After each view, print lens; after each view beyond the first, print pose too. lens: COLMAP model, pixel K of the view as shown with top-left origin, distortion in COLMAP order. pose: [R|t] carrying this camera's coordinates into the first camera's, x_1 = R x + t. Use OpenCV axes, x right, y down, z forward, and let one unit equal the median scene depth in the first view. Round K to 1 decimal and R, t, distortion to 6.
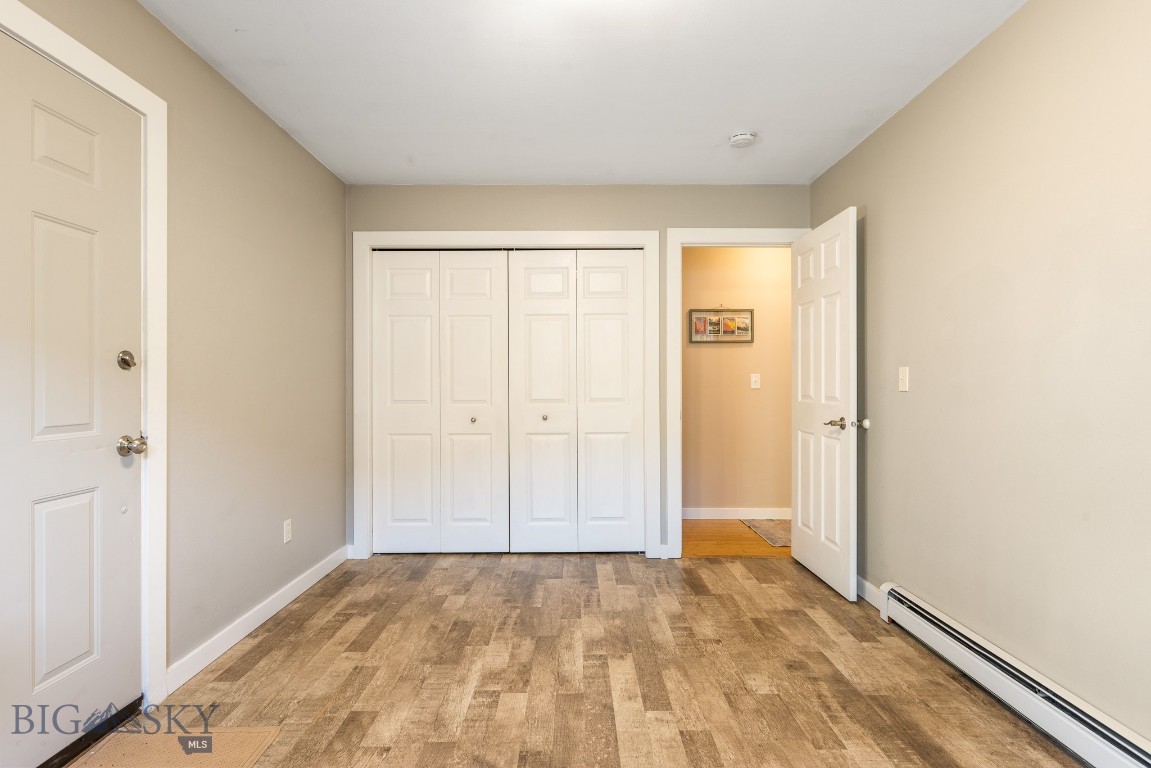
lens RADIAL K [[569.2, 0, 576.6], [0, 569.2, 384.2], [0, 0, 1]] dist [0.001305, 0.000386]
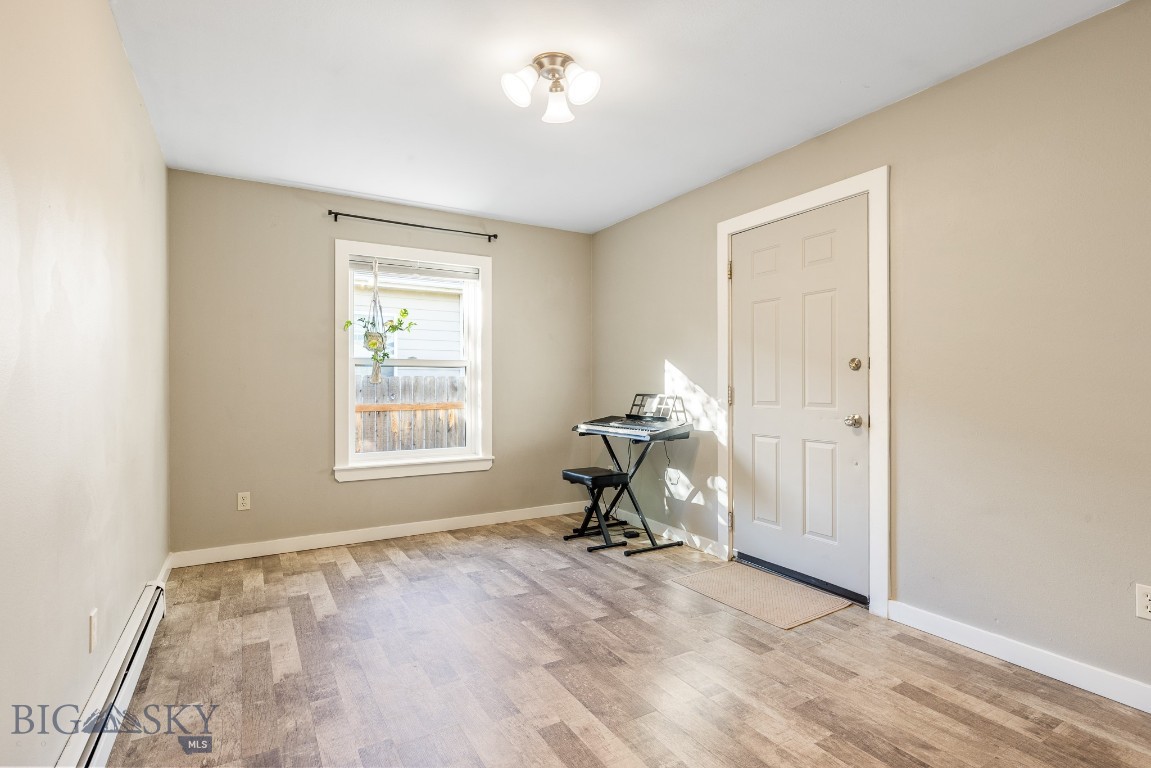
lens RADIAL K [[569.2, 0, 577.8], [0, 569.2, 383.7], [0, 0, 1]] dist [0.001305, 0.000386]
pose [[-0.865071, 0.002373, -0.501644, 0.531985], [0.003254, 0.999994, -0.000880, 0.007449], [0.501639, -0.002394, -0.865074, 1.700145]]
